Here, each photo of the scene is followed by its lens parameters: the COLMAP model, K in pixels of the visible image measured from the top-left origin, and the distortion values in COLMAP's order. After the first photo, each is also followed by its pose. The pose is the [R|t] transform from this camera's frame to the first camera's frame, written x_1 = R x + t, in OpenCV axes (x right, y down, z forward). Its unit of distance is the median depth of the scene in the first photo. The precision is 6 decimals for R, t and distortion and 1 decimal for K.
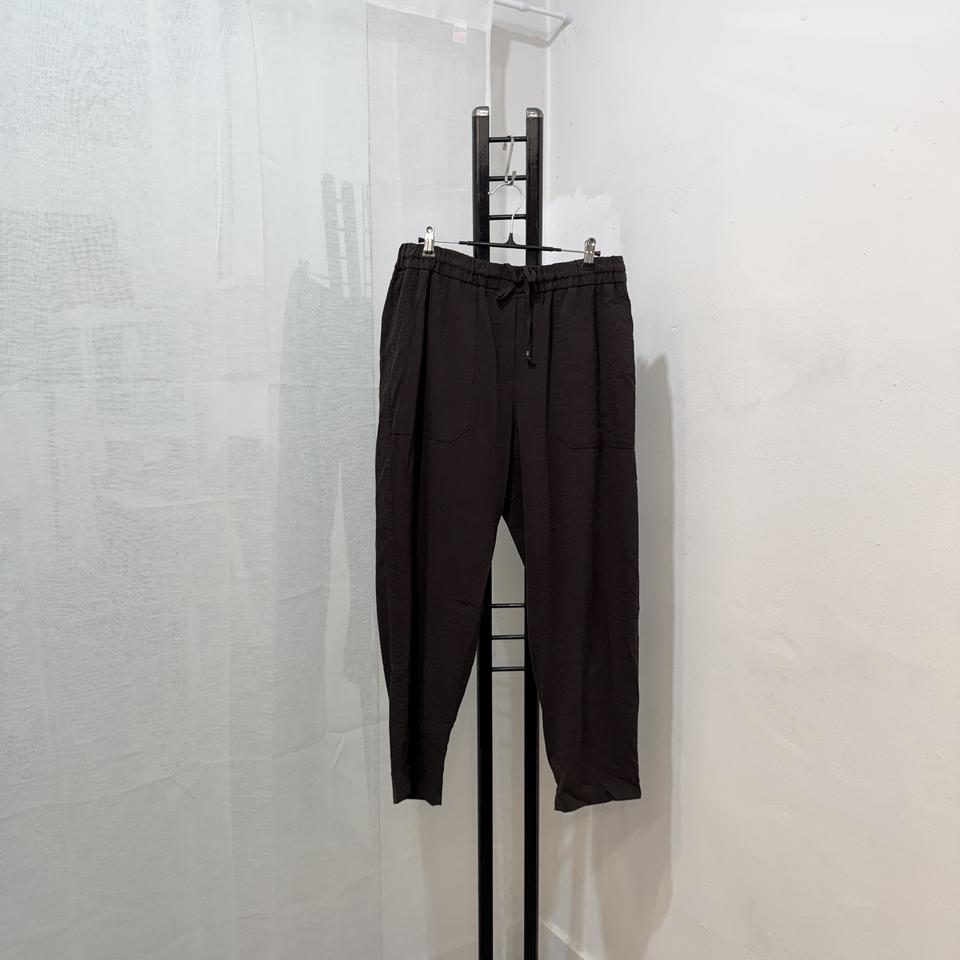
lens RADIAL K [[884.5, 0, 477.5], [0, 884.5, 478.1], [0, 0, 1]] dist [-0.024487, 0.000000]
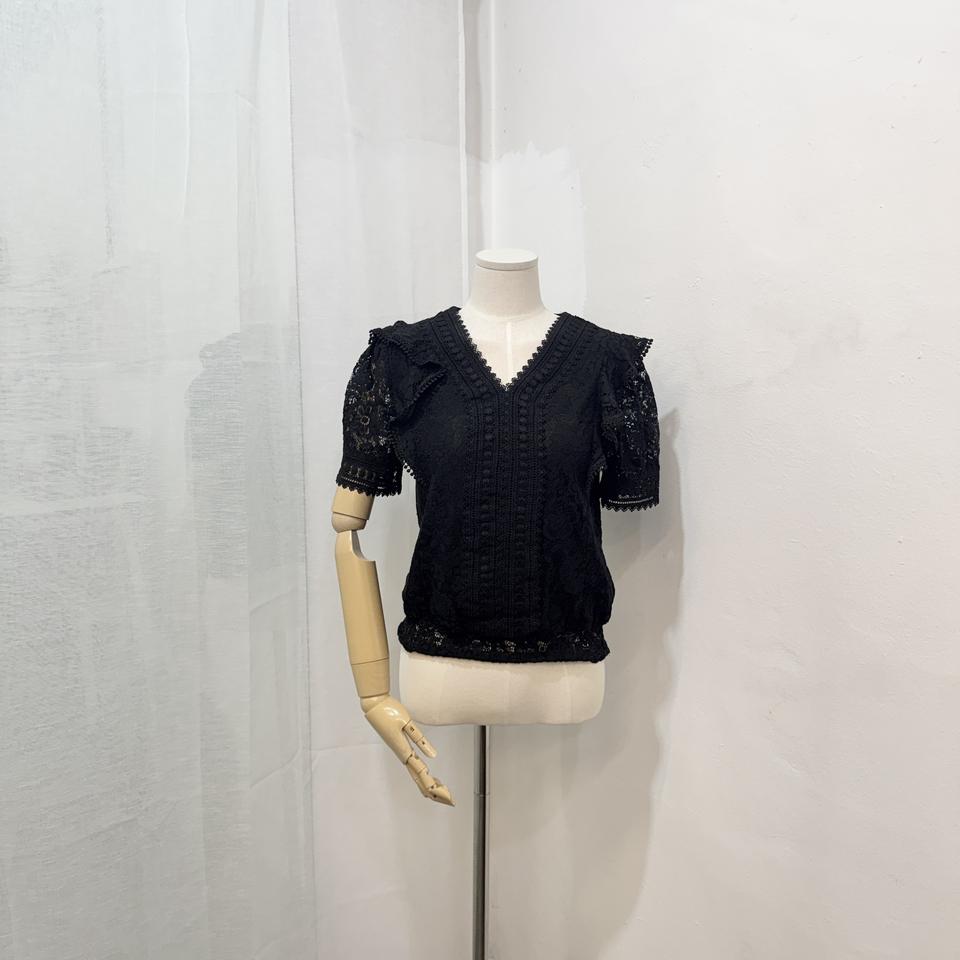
lens RADIAL K [[884.5, 0, 473.5], [0, 884.5, 477.9], [0, 0, 1]] dist [-0.024487, 0.000000]
pose [[0.994892, -0.019097, 0.099125, -0.043450], [0.018384, 0.999798, 0.008100, -0.002410], [-0.099259, -0.006236, 0.995042, 0.153891]]
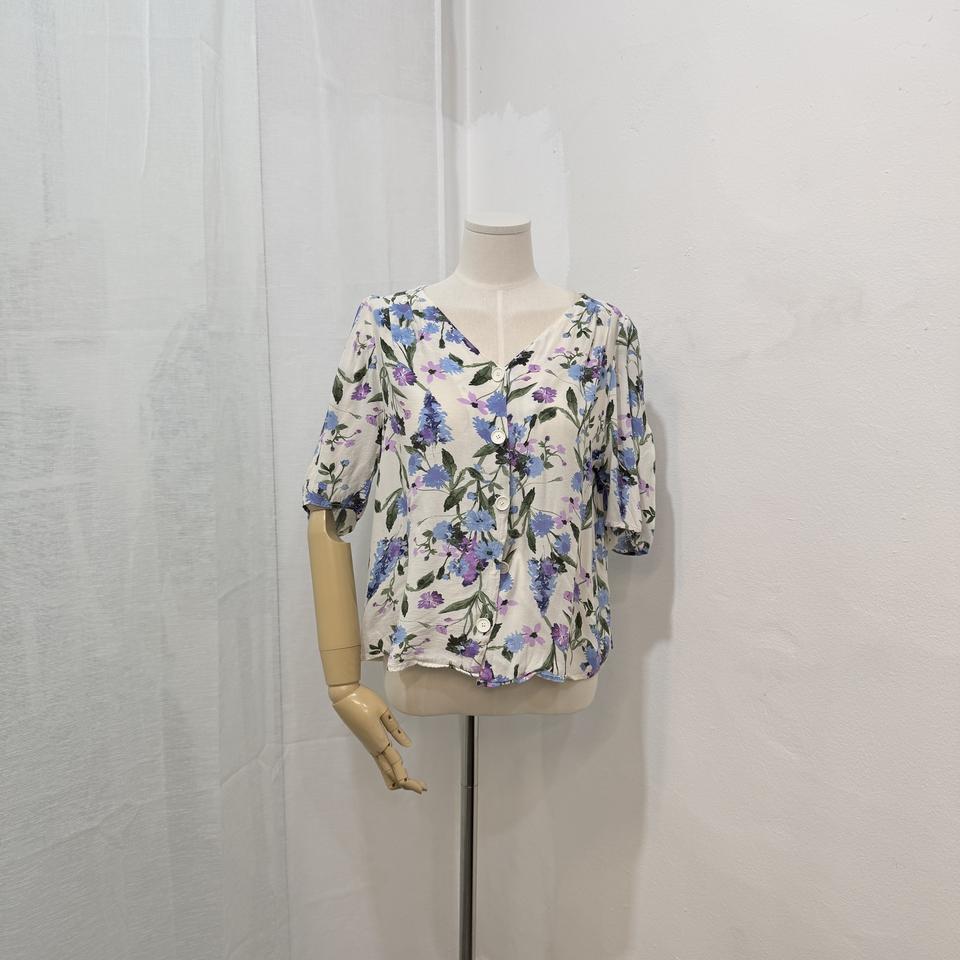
lens RADIAL K [[884.5, 0, 476.3], [0, 884.5, 477.6], [0, 0, 1]] dist [-0.024487, 0.000000]
pose [[0.985651, -0.026302, 0.166735, -0.079285], [0.021724, 0.999337, 0.029218, 0.001634], [-0.167393, -0.025177, 0.985569, 0.205297]]
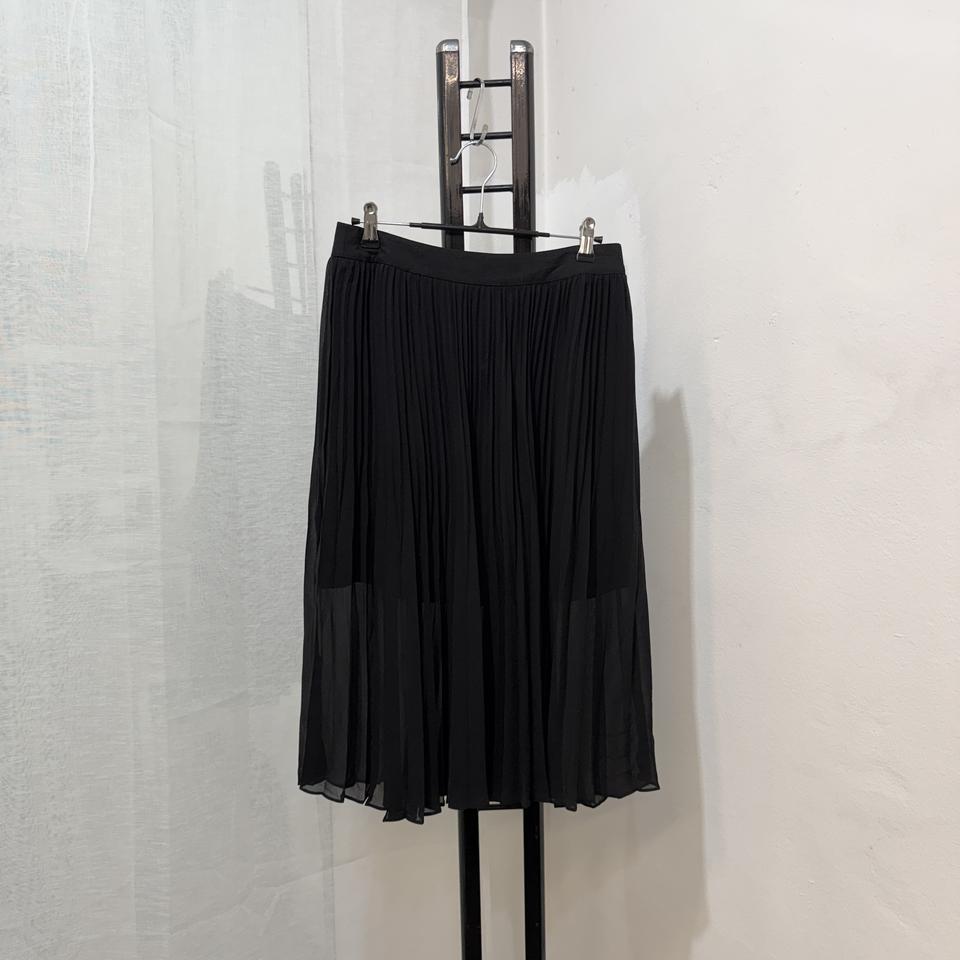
lens RADIAL K [[884.5, 0, 485.4], [0, 884.5, 484.0], [0, 0, 1]] dist [-0.024487, 0.000000]
pose [[0.999865, -0.014676, -0.007396, 0.034269], [0.014337, 0.998927, -0.044048, -0.020107], [0.008034, 0.043936, 0.999002, 0.281146]]
